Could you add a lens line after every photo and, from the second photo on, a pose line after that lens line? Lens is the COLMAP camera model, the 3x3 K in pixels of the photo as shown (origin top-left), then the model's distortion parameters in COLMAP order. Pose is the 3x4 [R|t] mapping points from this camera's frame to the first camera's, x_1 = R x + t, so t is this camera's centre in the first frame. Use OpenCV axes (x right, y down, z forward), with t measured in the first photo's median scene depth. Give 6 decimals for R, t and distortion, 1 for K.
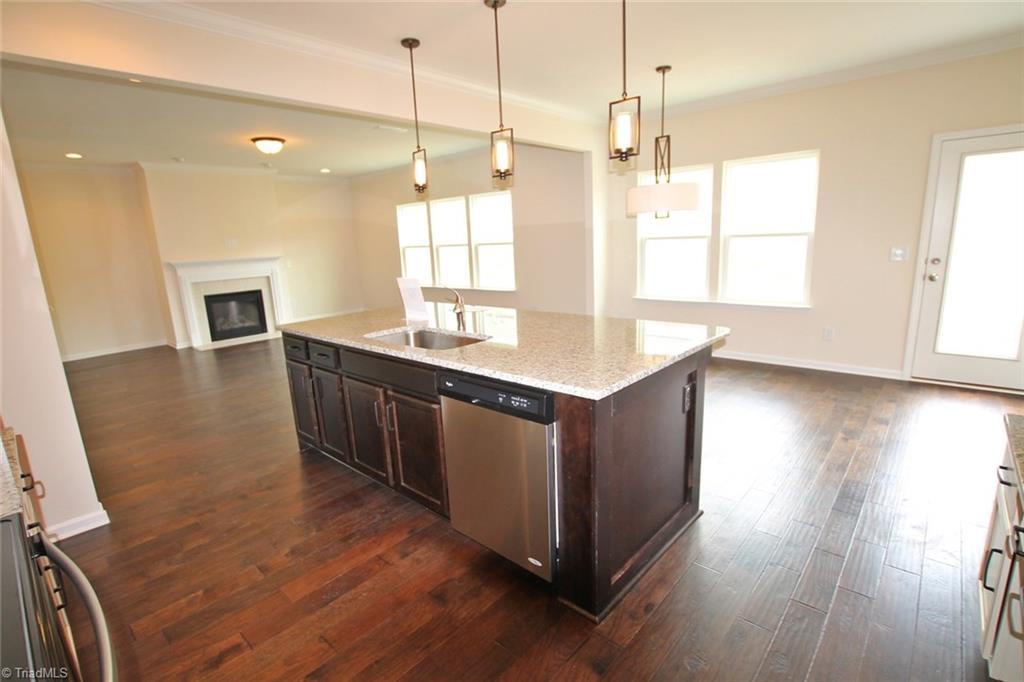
lens RADIAL K [[485.3, 0, 507.4], [0, 485.3, 349.5], [0, 0, 1]] dist [-0.031221, 0.000820]
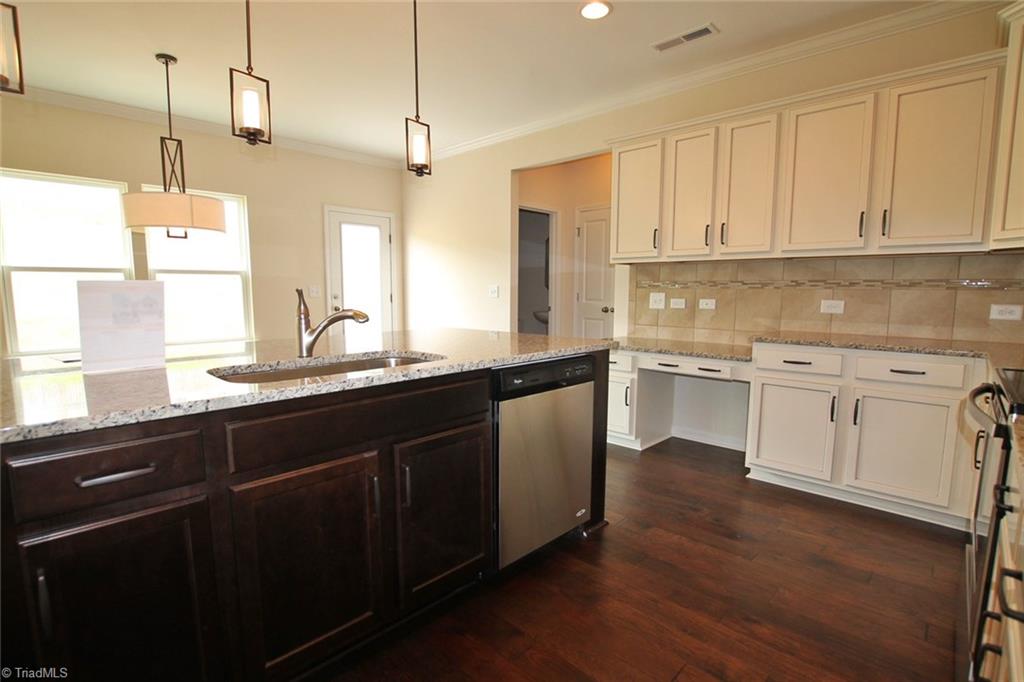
lens RADIAL K [[490.8, 0, 512.0], [0, 490.8, 341.0], [0, 0, 1]] dist [-0.016748, 0.000036]
pose [[0.029810, -0.060519, 0.997722, -0.273159], [0.223372, 0.973326, 0.052365, -0.013141], [-0.974277, 0.221302, 0.042533, 0.262357]]
